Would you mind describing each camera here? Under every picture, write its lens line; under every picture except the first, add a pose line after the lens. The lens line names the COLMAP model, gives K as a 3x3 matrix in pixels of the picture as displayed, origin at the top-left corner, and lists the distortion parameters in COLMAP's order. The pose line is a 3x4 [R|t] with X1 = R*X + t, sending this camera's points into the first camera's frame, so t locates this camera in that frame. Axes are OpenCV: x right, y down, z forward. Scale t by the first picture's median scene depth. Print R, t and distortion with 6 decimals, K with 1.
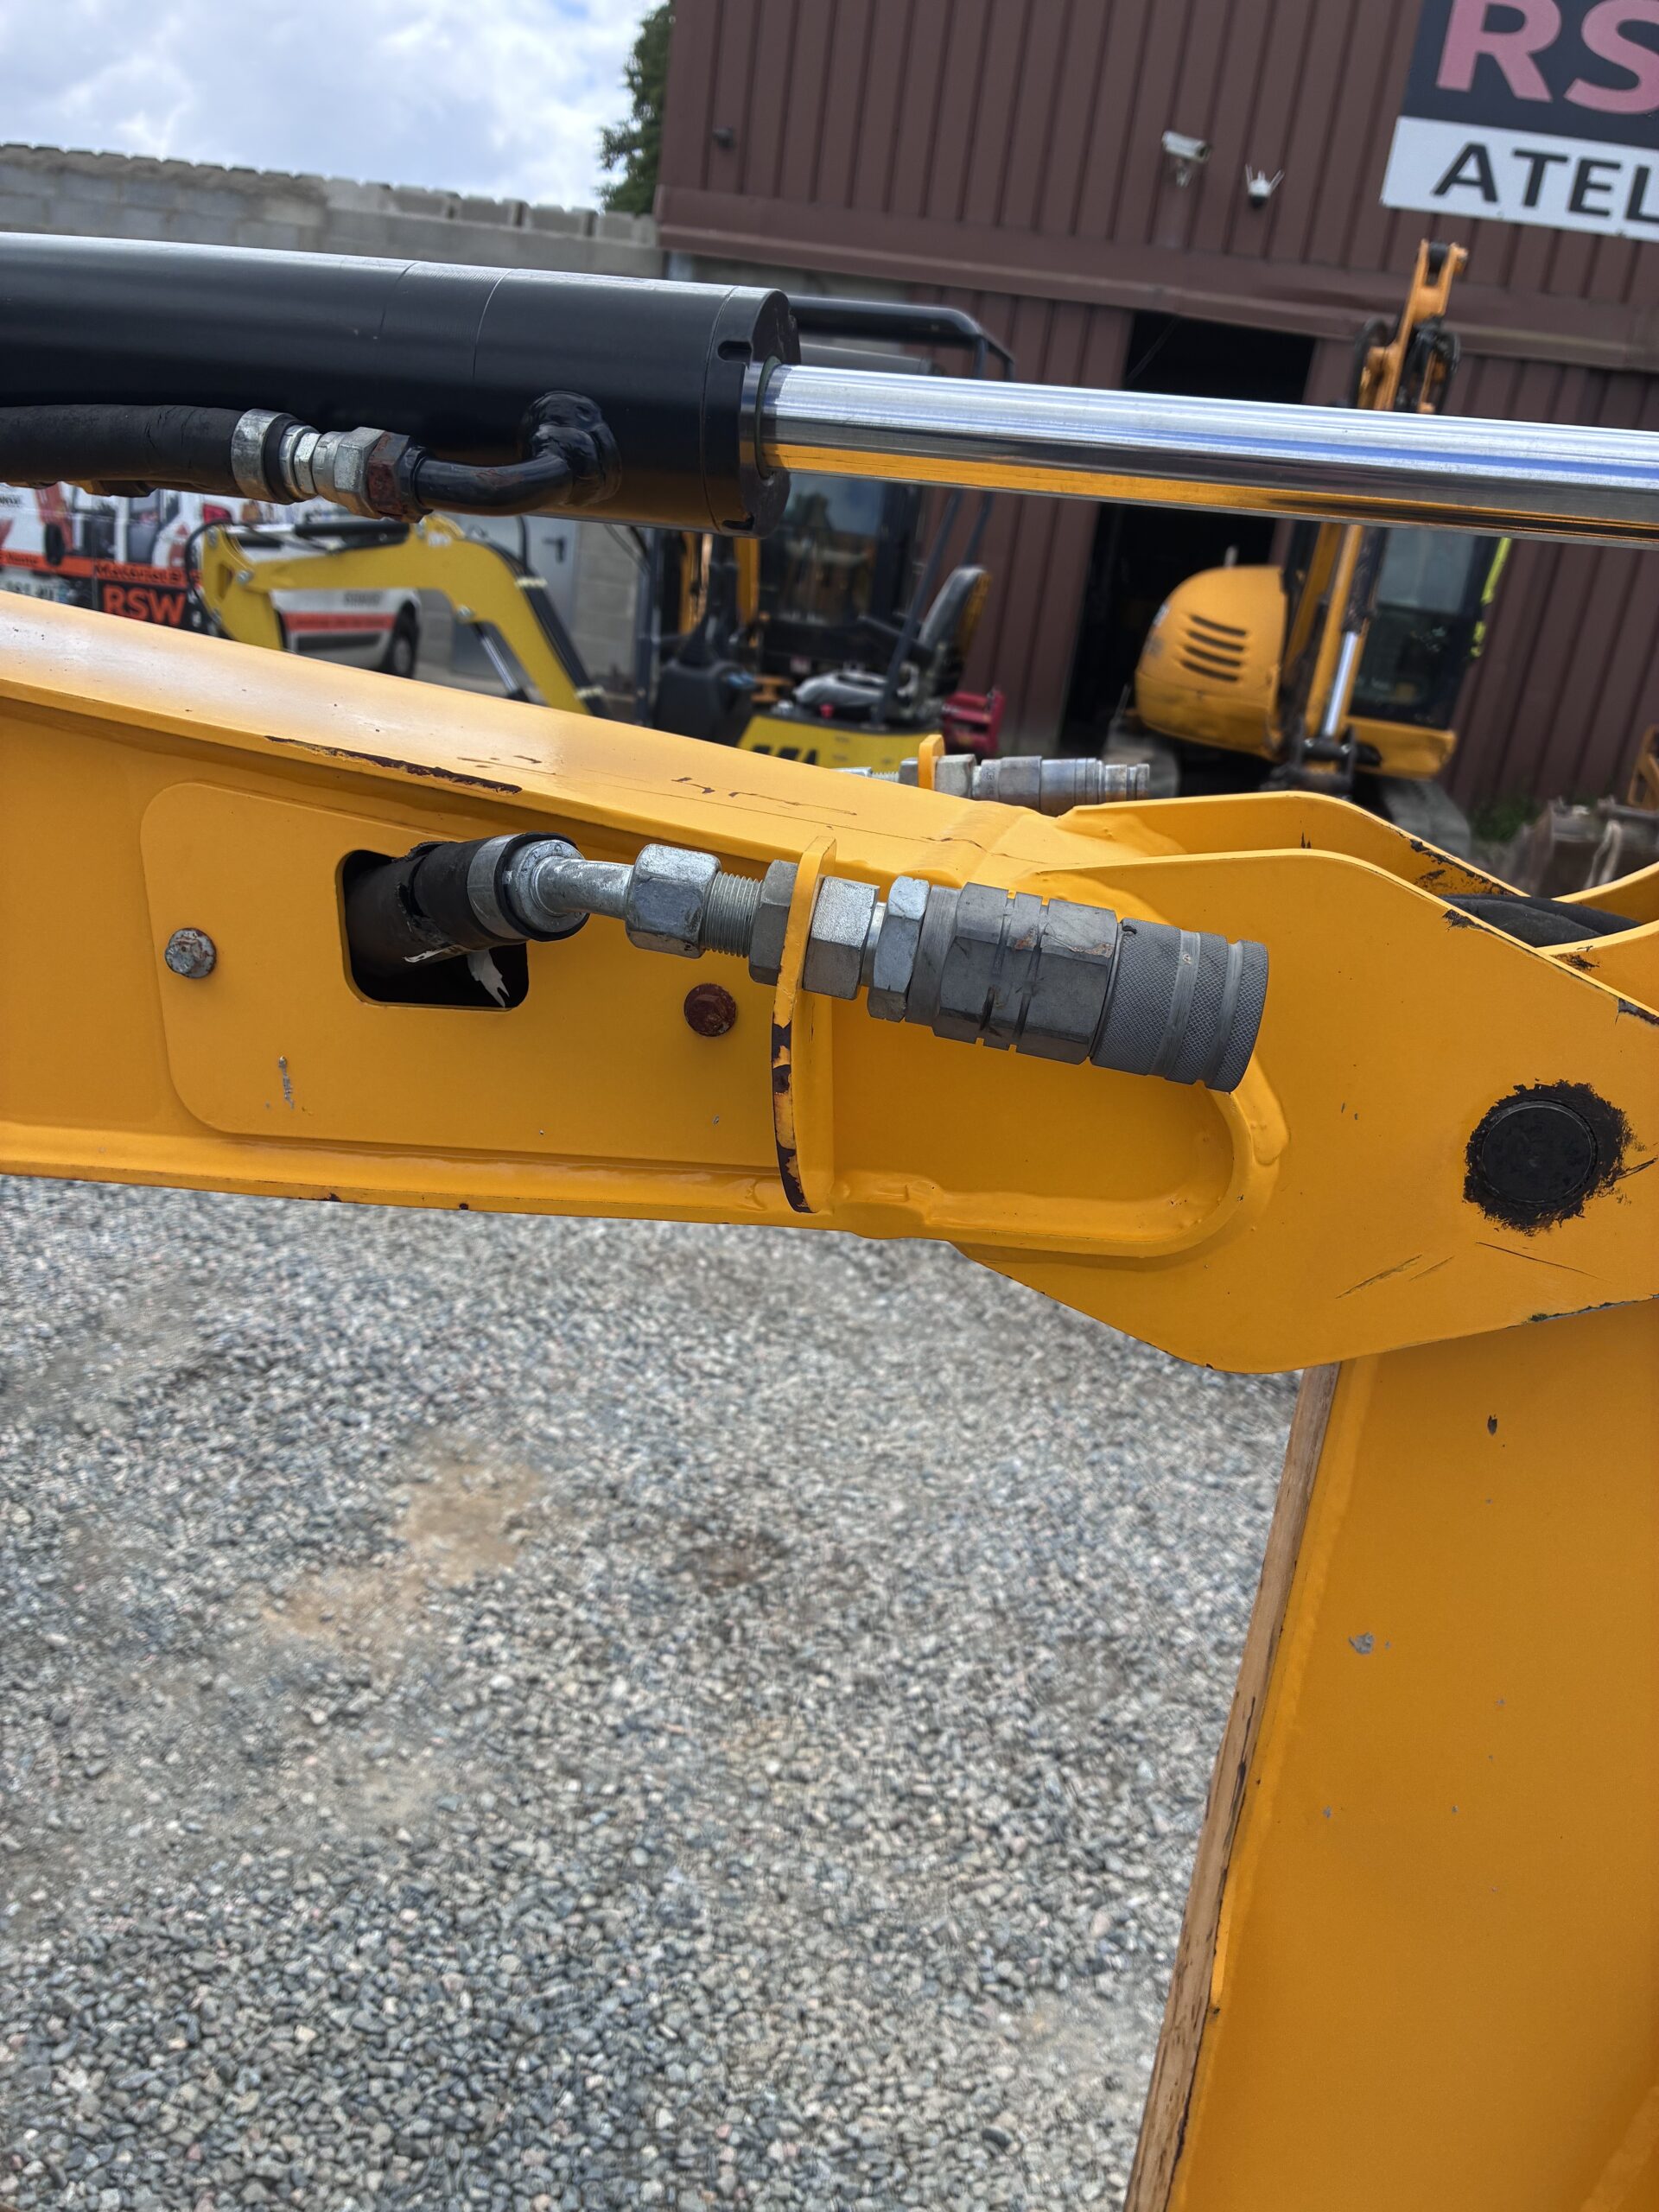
lens RADIAL K [[1698.6, 0, 805.0], [0, 1698.6, 1115.4], [0, 0, 1]] dist [0.058047, -0.094973]
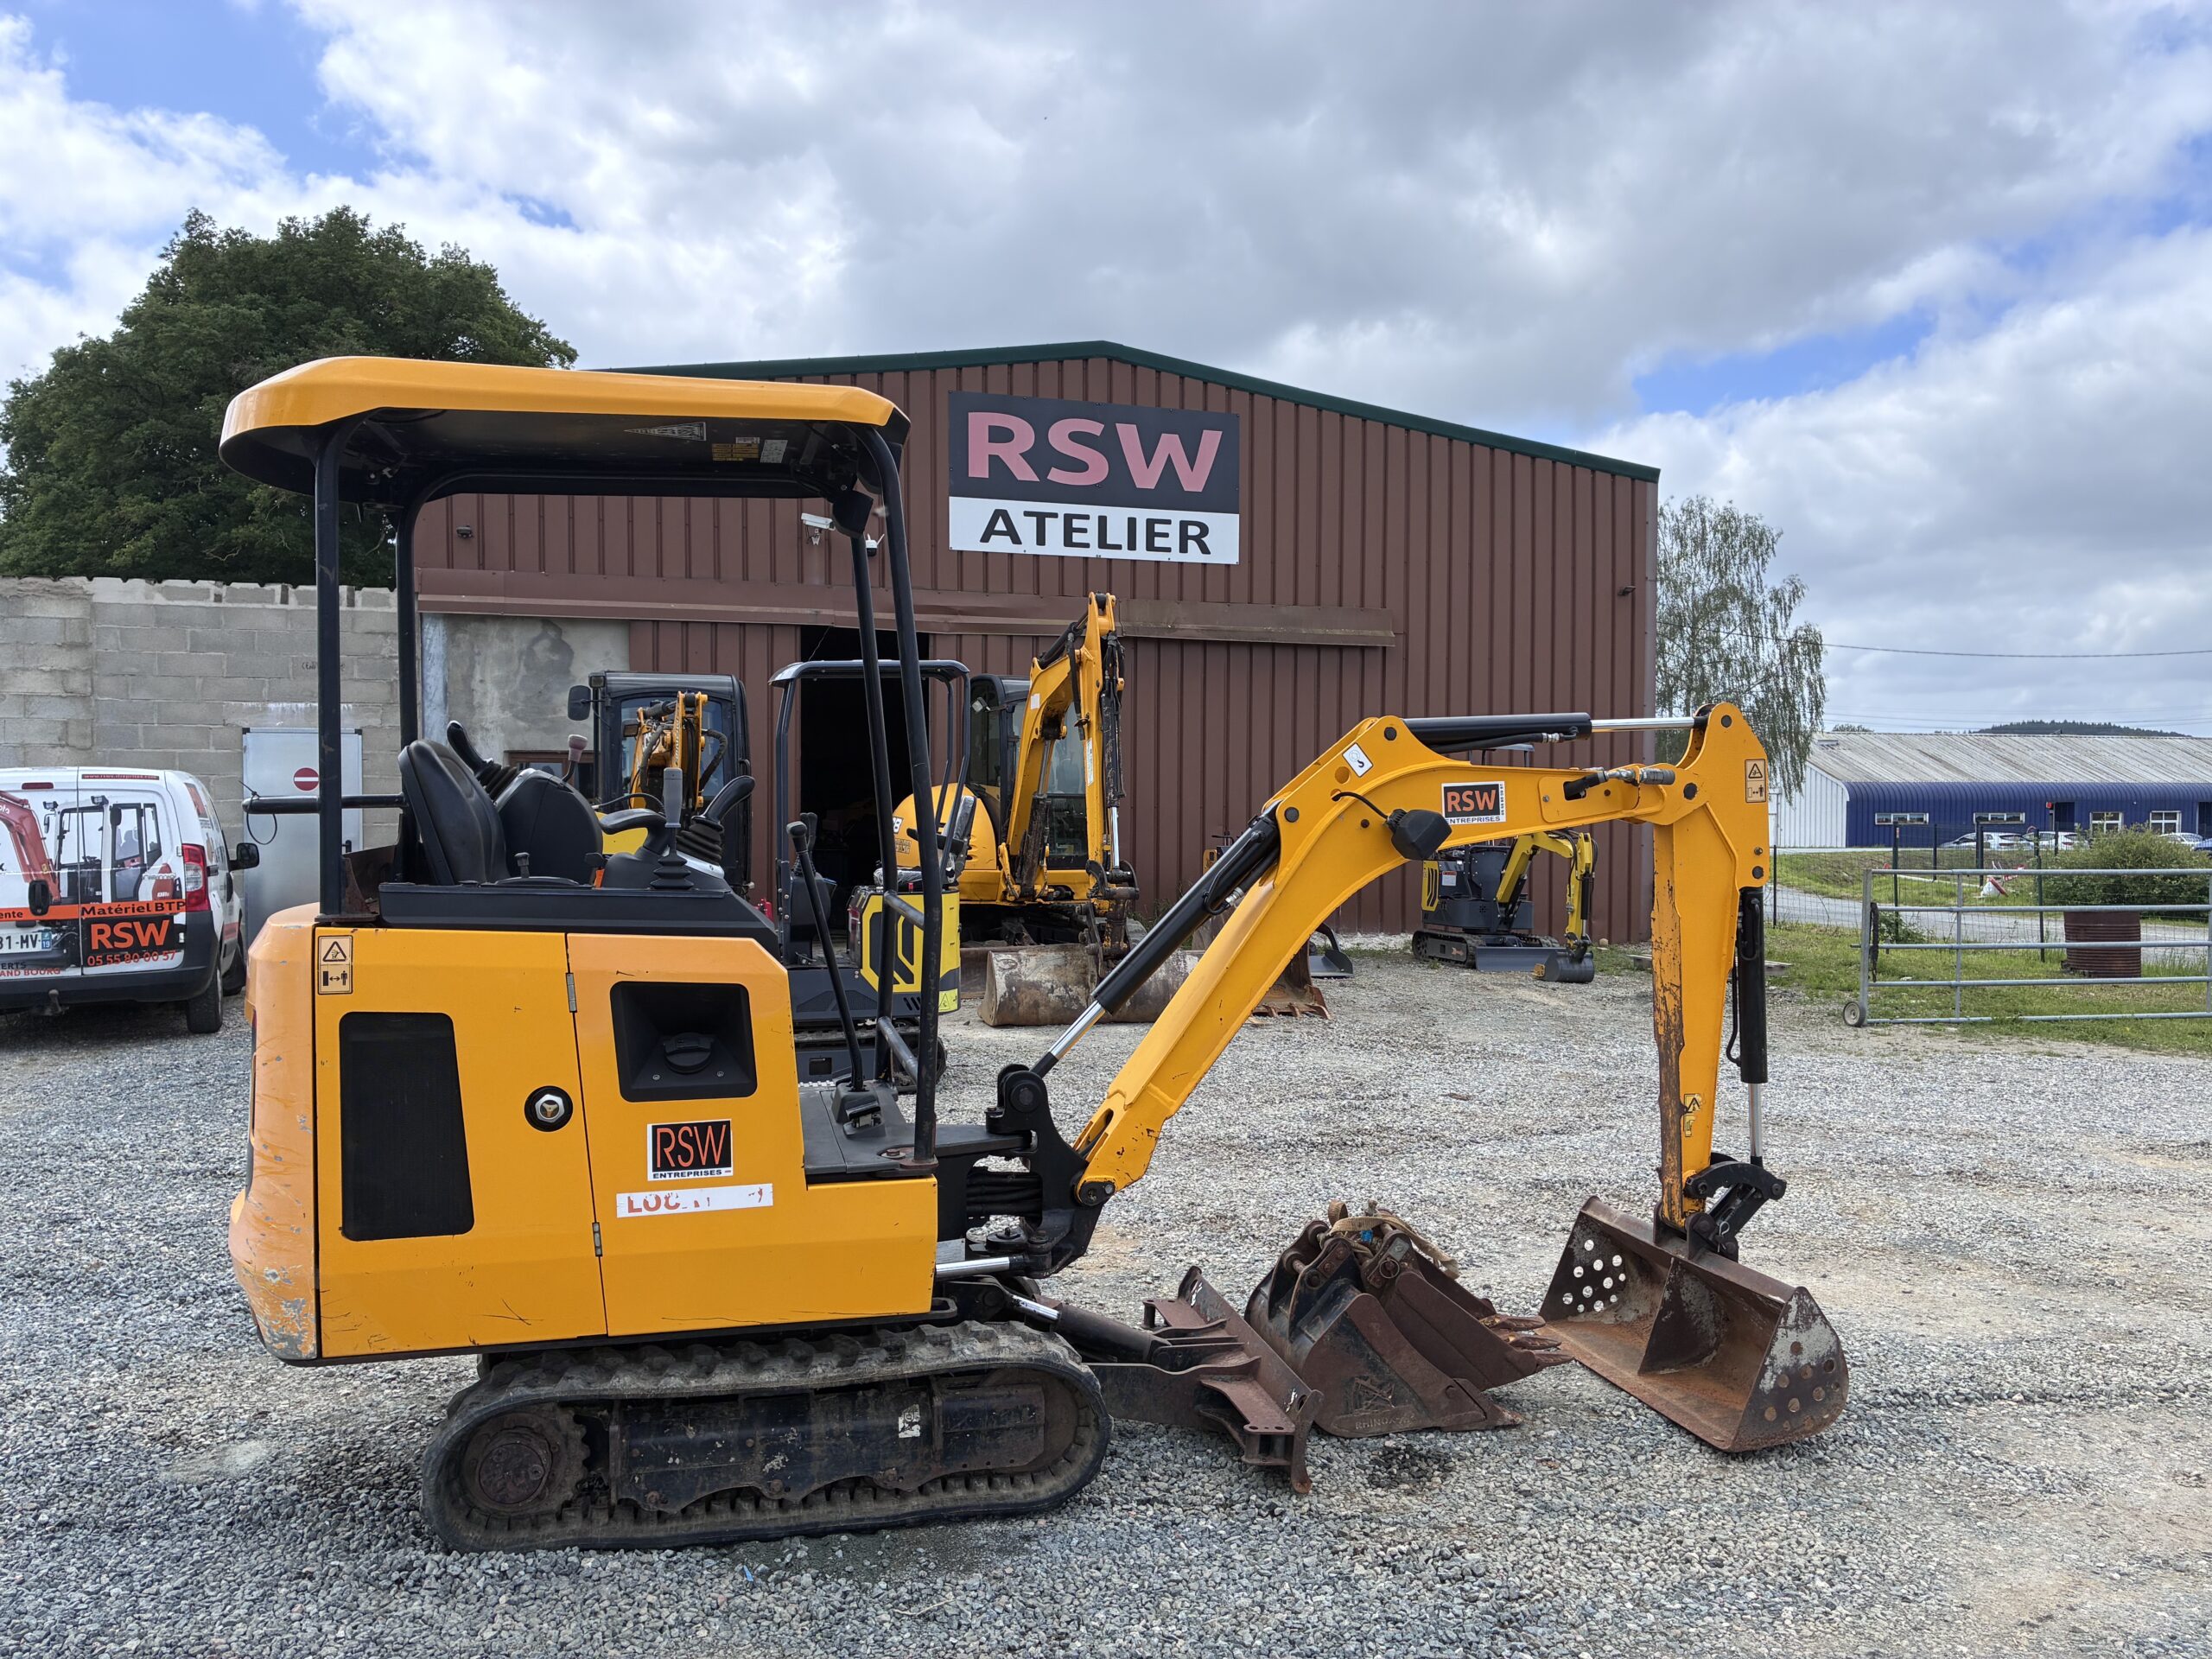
lens RADIAL K [[1683.8, 0, 1101.6], [0, 1683.8, 854.6], [0, 0, 1]] dist [0.020281, -0.004906]
pose [[0.869979, -0.144993, 0.471290, -1.352217], [0.270353, 0.939580, -0.209996, 0.282602], [-0.412366, 0.310107, 0.856614, -1.089457]]
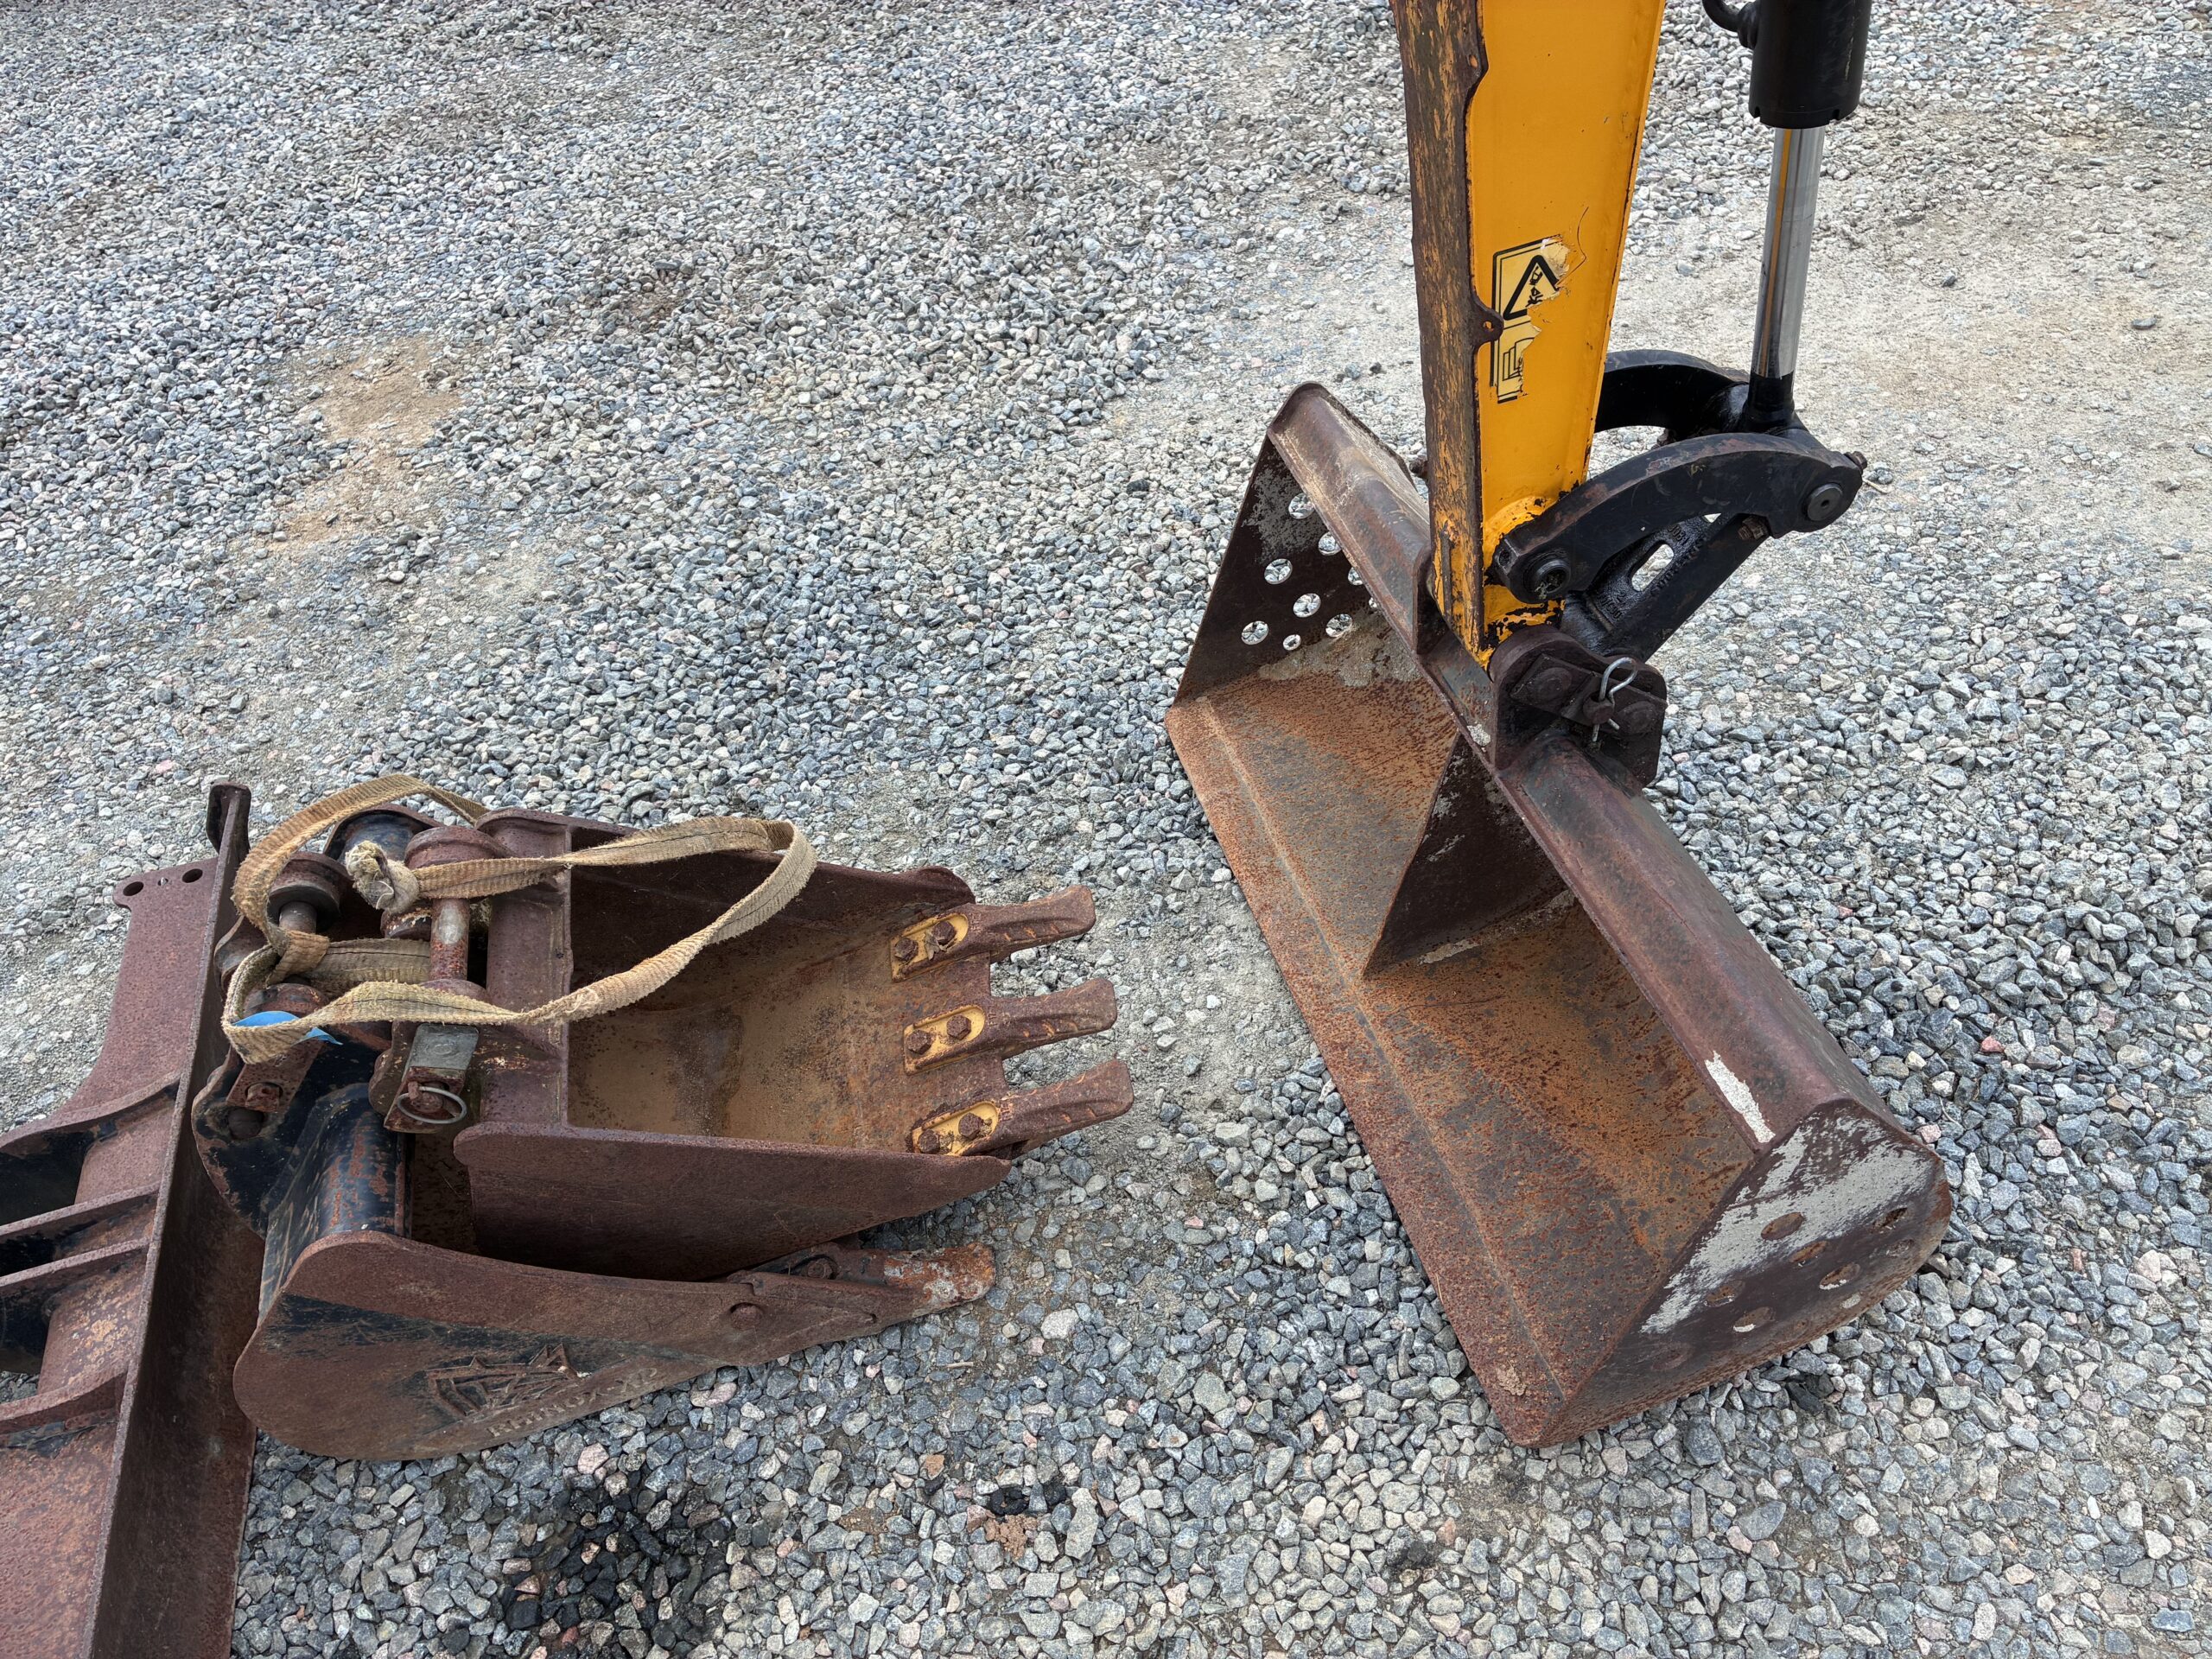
lens RADIAL K [[1683.8, 0, 1101.6], [0, 1683.8, 854.6], [0, 0, 1]] dist [0.020281, -0.004906]
pose [[0.823636, -0.543878, 0.160689, -0.196722], [0.414636, 0.770812, 0.483659, 0.173312], [-0.386913, -0.331731, 0.860380, -0.077165]]
